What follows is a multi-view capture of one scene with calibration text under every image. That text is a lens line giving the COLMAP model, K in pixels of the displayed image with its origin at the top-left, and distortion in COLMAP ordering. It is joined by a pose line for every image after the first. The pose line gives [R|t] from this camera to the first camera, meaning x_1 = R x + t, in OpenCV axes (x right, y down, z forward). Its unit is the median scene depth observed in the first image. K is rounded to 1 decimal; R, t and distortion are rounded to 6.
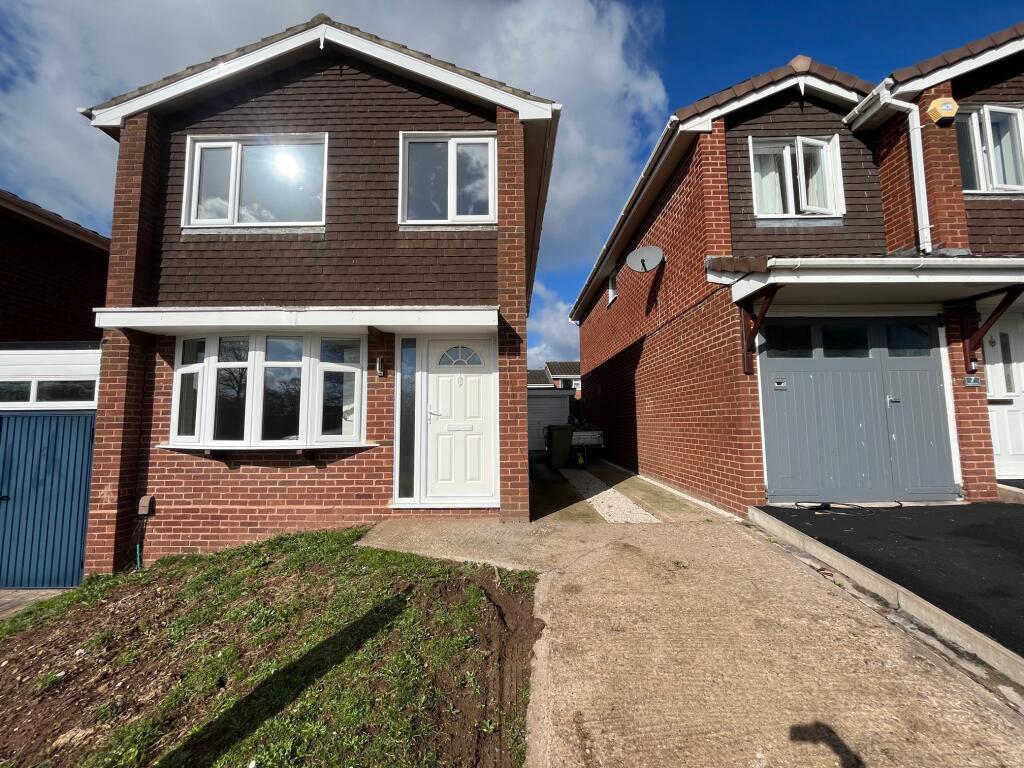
lens RADIAL K [[412.7, 0, 511.6], [0, 412.7, 384.5], [0, 0, 1]] dist [-0.004249, 0.000487]
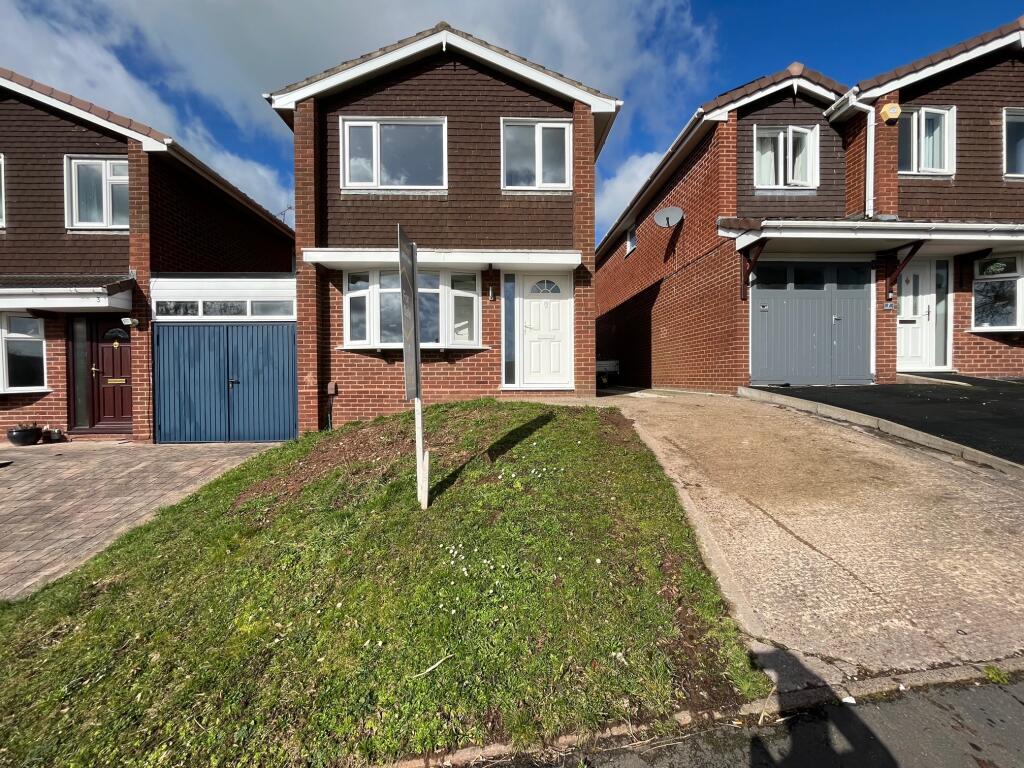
lens RADIAL K [[412.7, 0, 511.0], [0, 412.7, 384.2], [0, 0, 1]] dist [-0.004249, 0.000487]
pose [[0.999494, 0.002805, 0.031675, -0.290793], [-0.006155, 0.994329, 0.106173, 0.115935], [-0.031198, -0.106315, 0.993843, -0.453530]]
